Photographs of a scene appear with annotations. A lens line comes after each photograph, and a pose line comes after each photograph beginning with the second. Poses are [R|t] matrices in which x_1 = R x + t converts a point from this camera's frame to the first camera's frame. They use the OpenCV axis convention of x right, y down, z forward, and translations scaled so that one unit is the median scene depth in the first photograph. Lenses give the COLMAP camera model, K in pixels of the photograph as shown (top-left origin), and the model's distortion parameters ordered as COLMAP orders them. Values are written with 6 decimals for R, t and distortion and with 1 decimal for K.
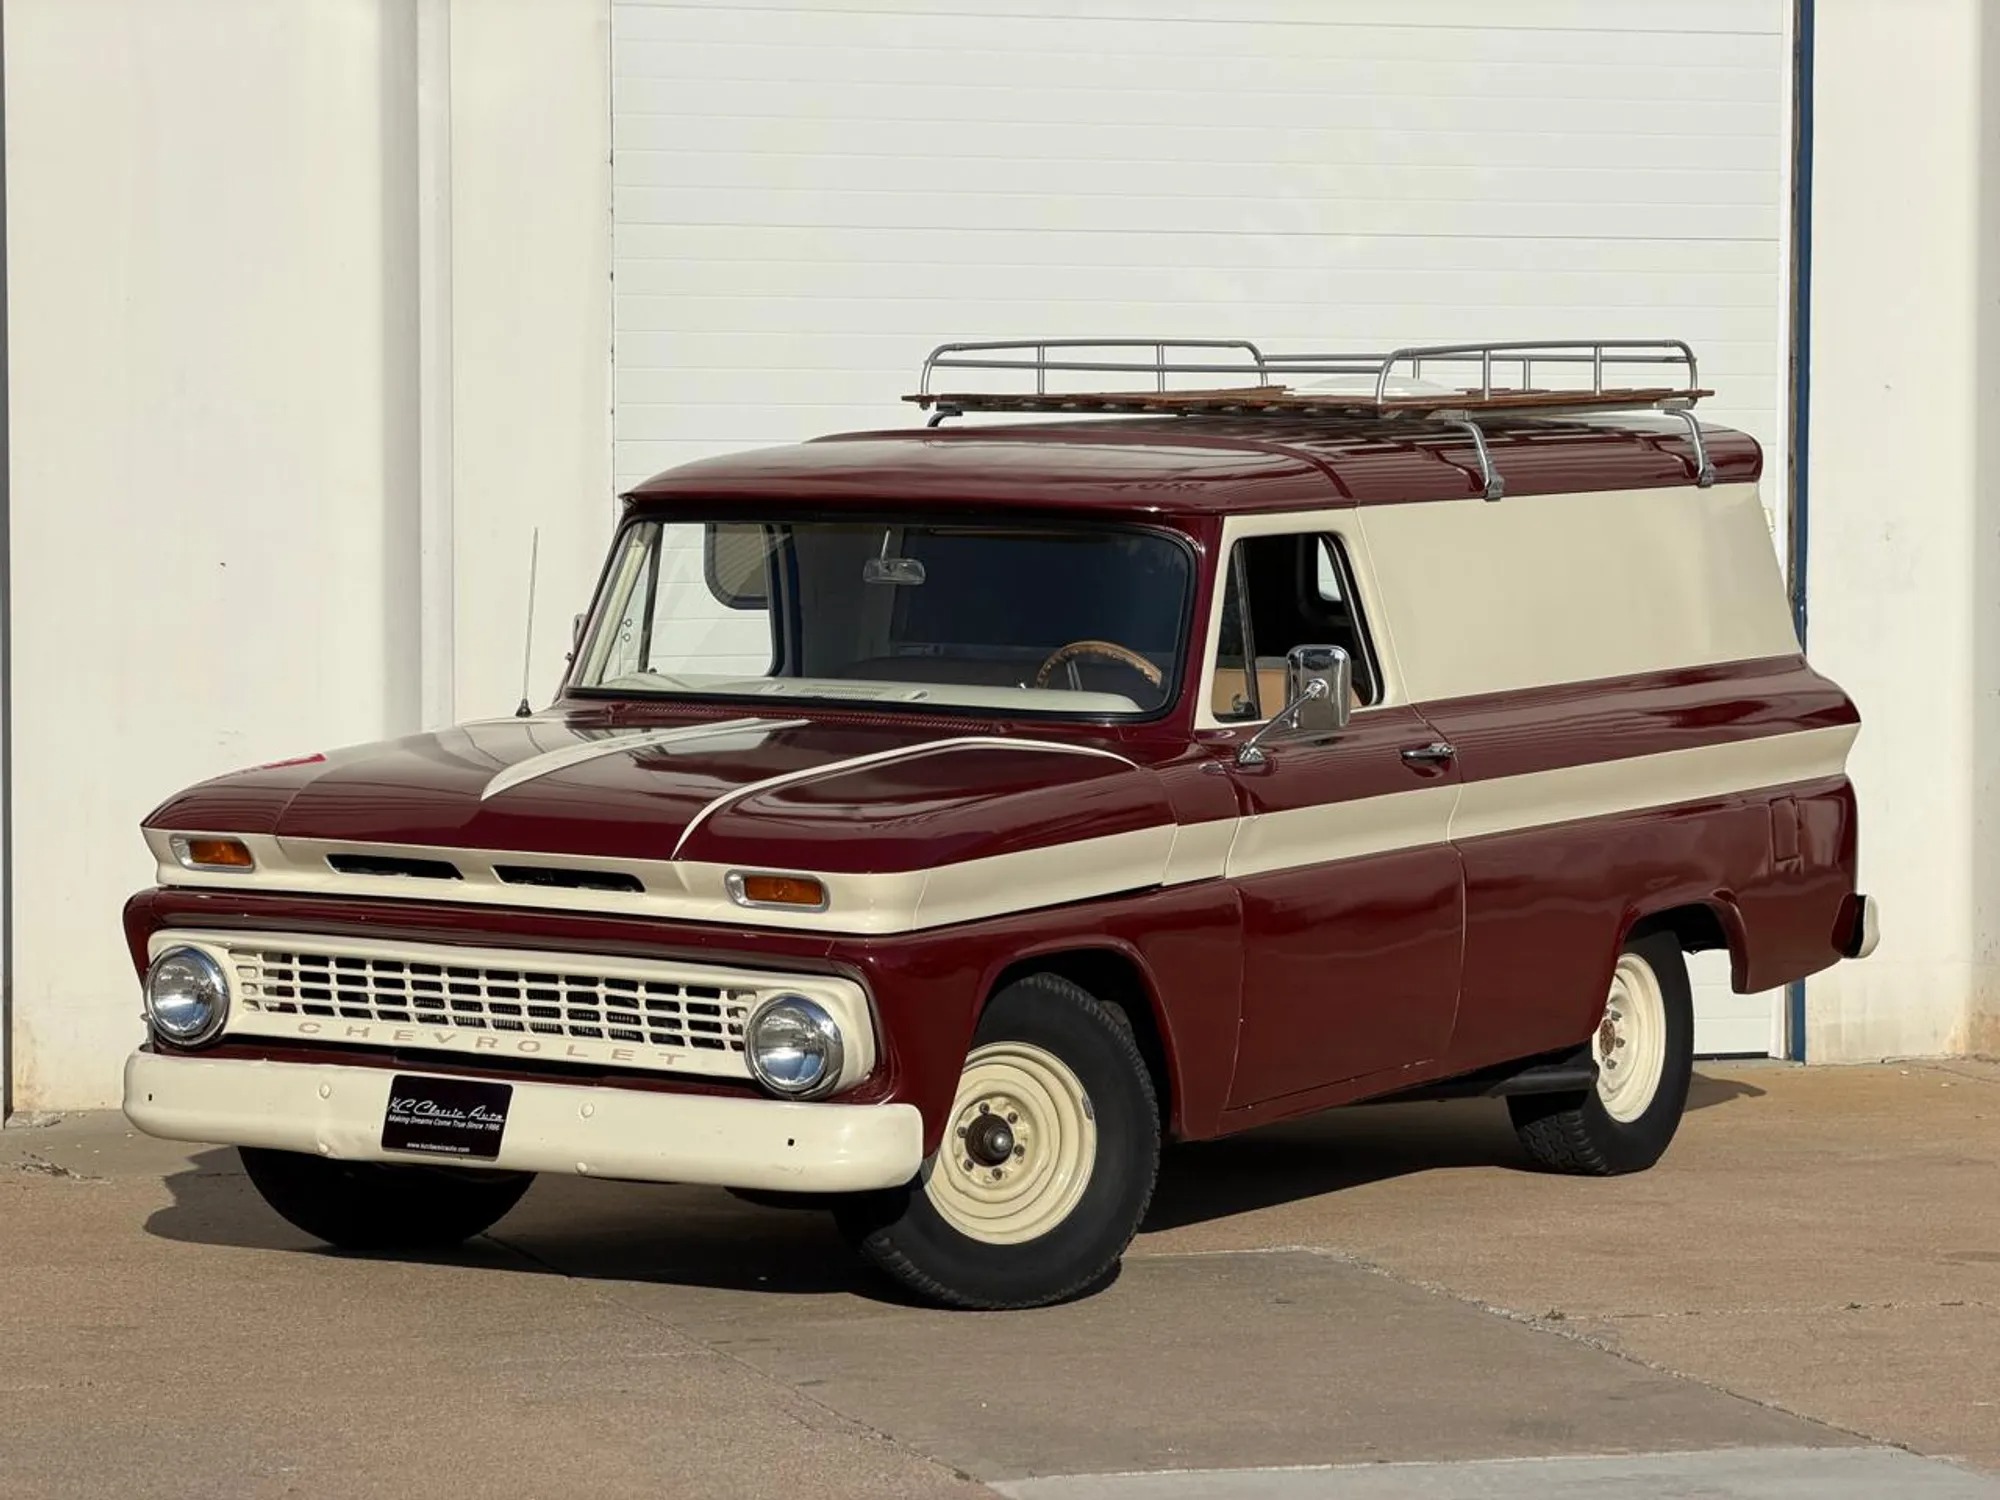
lens RADIAL K [[6073.7, 0, 1006.5], [0, 6073.7, 670.1], [0, 0, 1]] dist [0.159026, 0.017694]
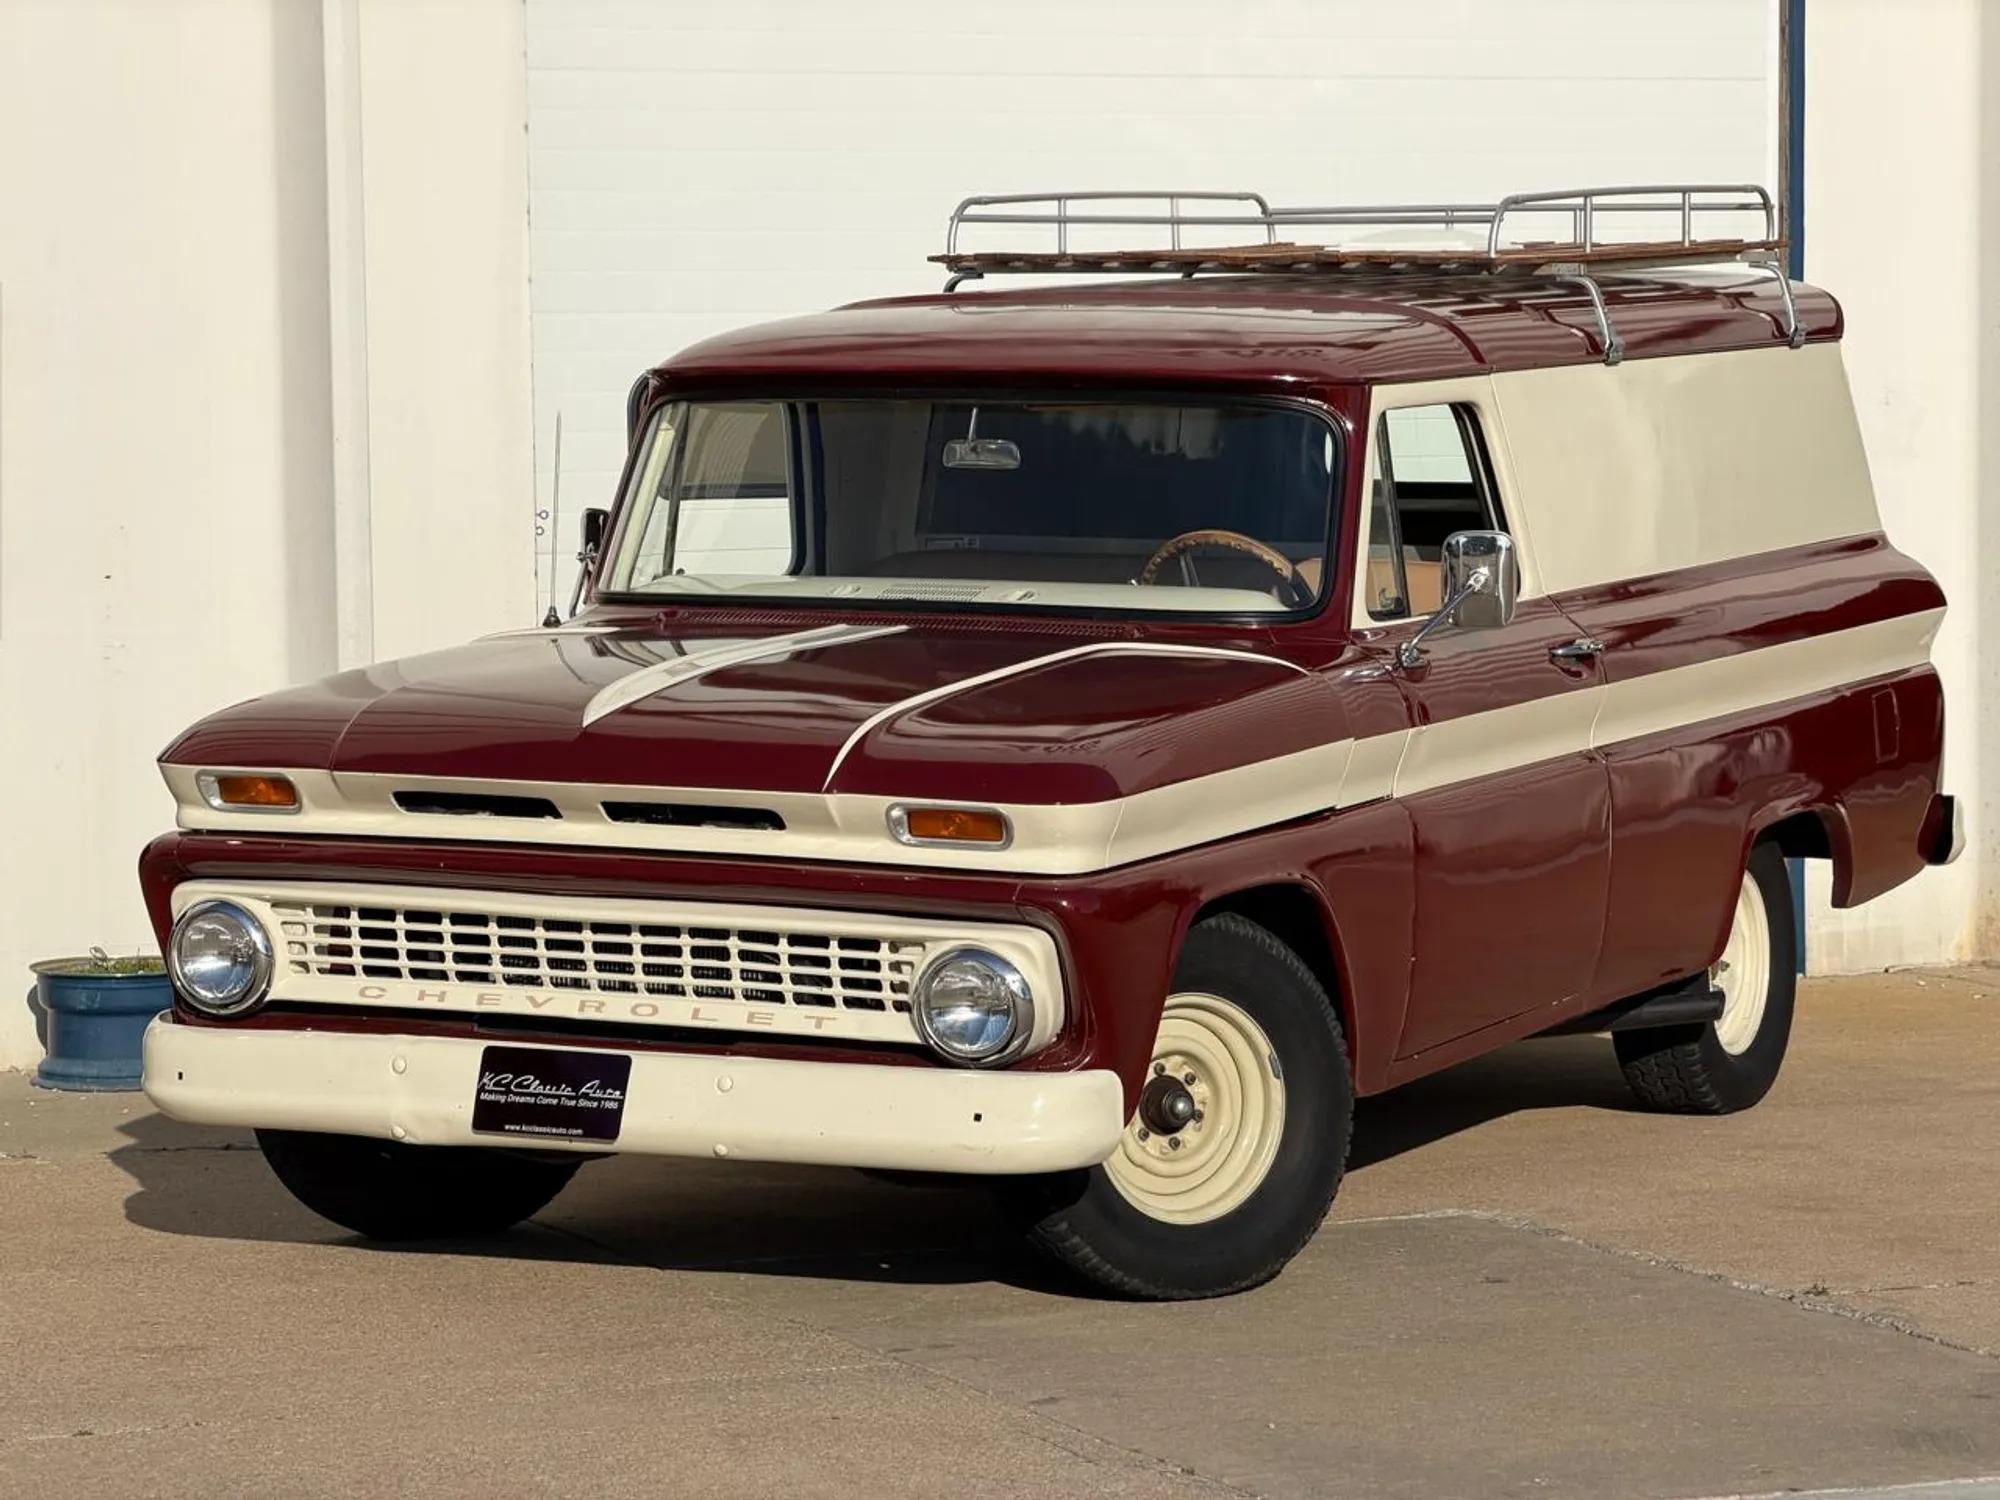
lens RADIAL K [[6076.9, 0, 1000.0], [0, 6076.9, 750.0], [0, 0, 1]] dist [0.120661, 1.033087]
pose [[0.995913, -0.018192, 0.088470, -0.101034], [0.015286, 0.999325, 0.033408, -0.003058], [-0.089018, -0.031919, 0.995518, 0.133261]]
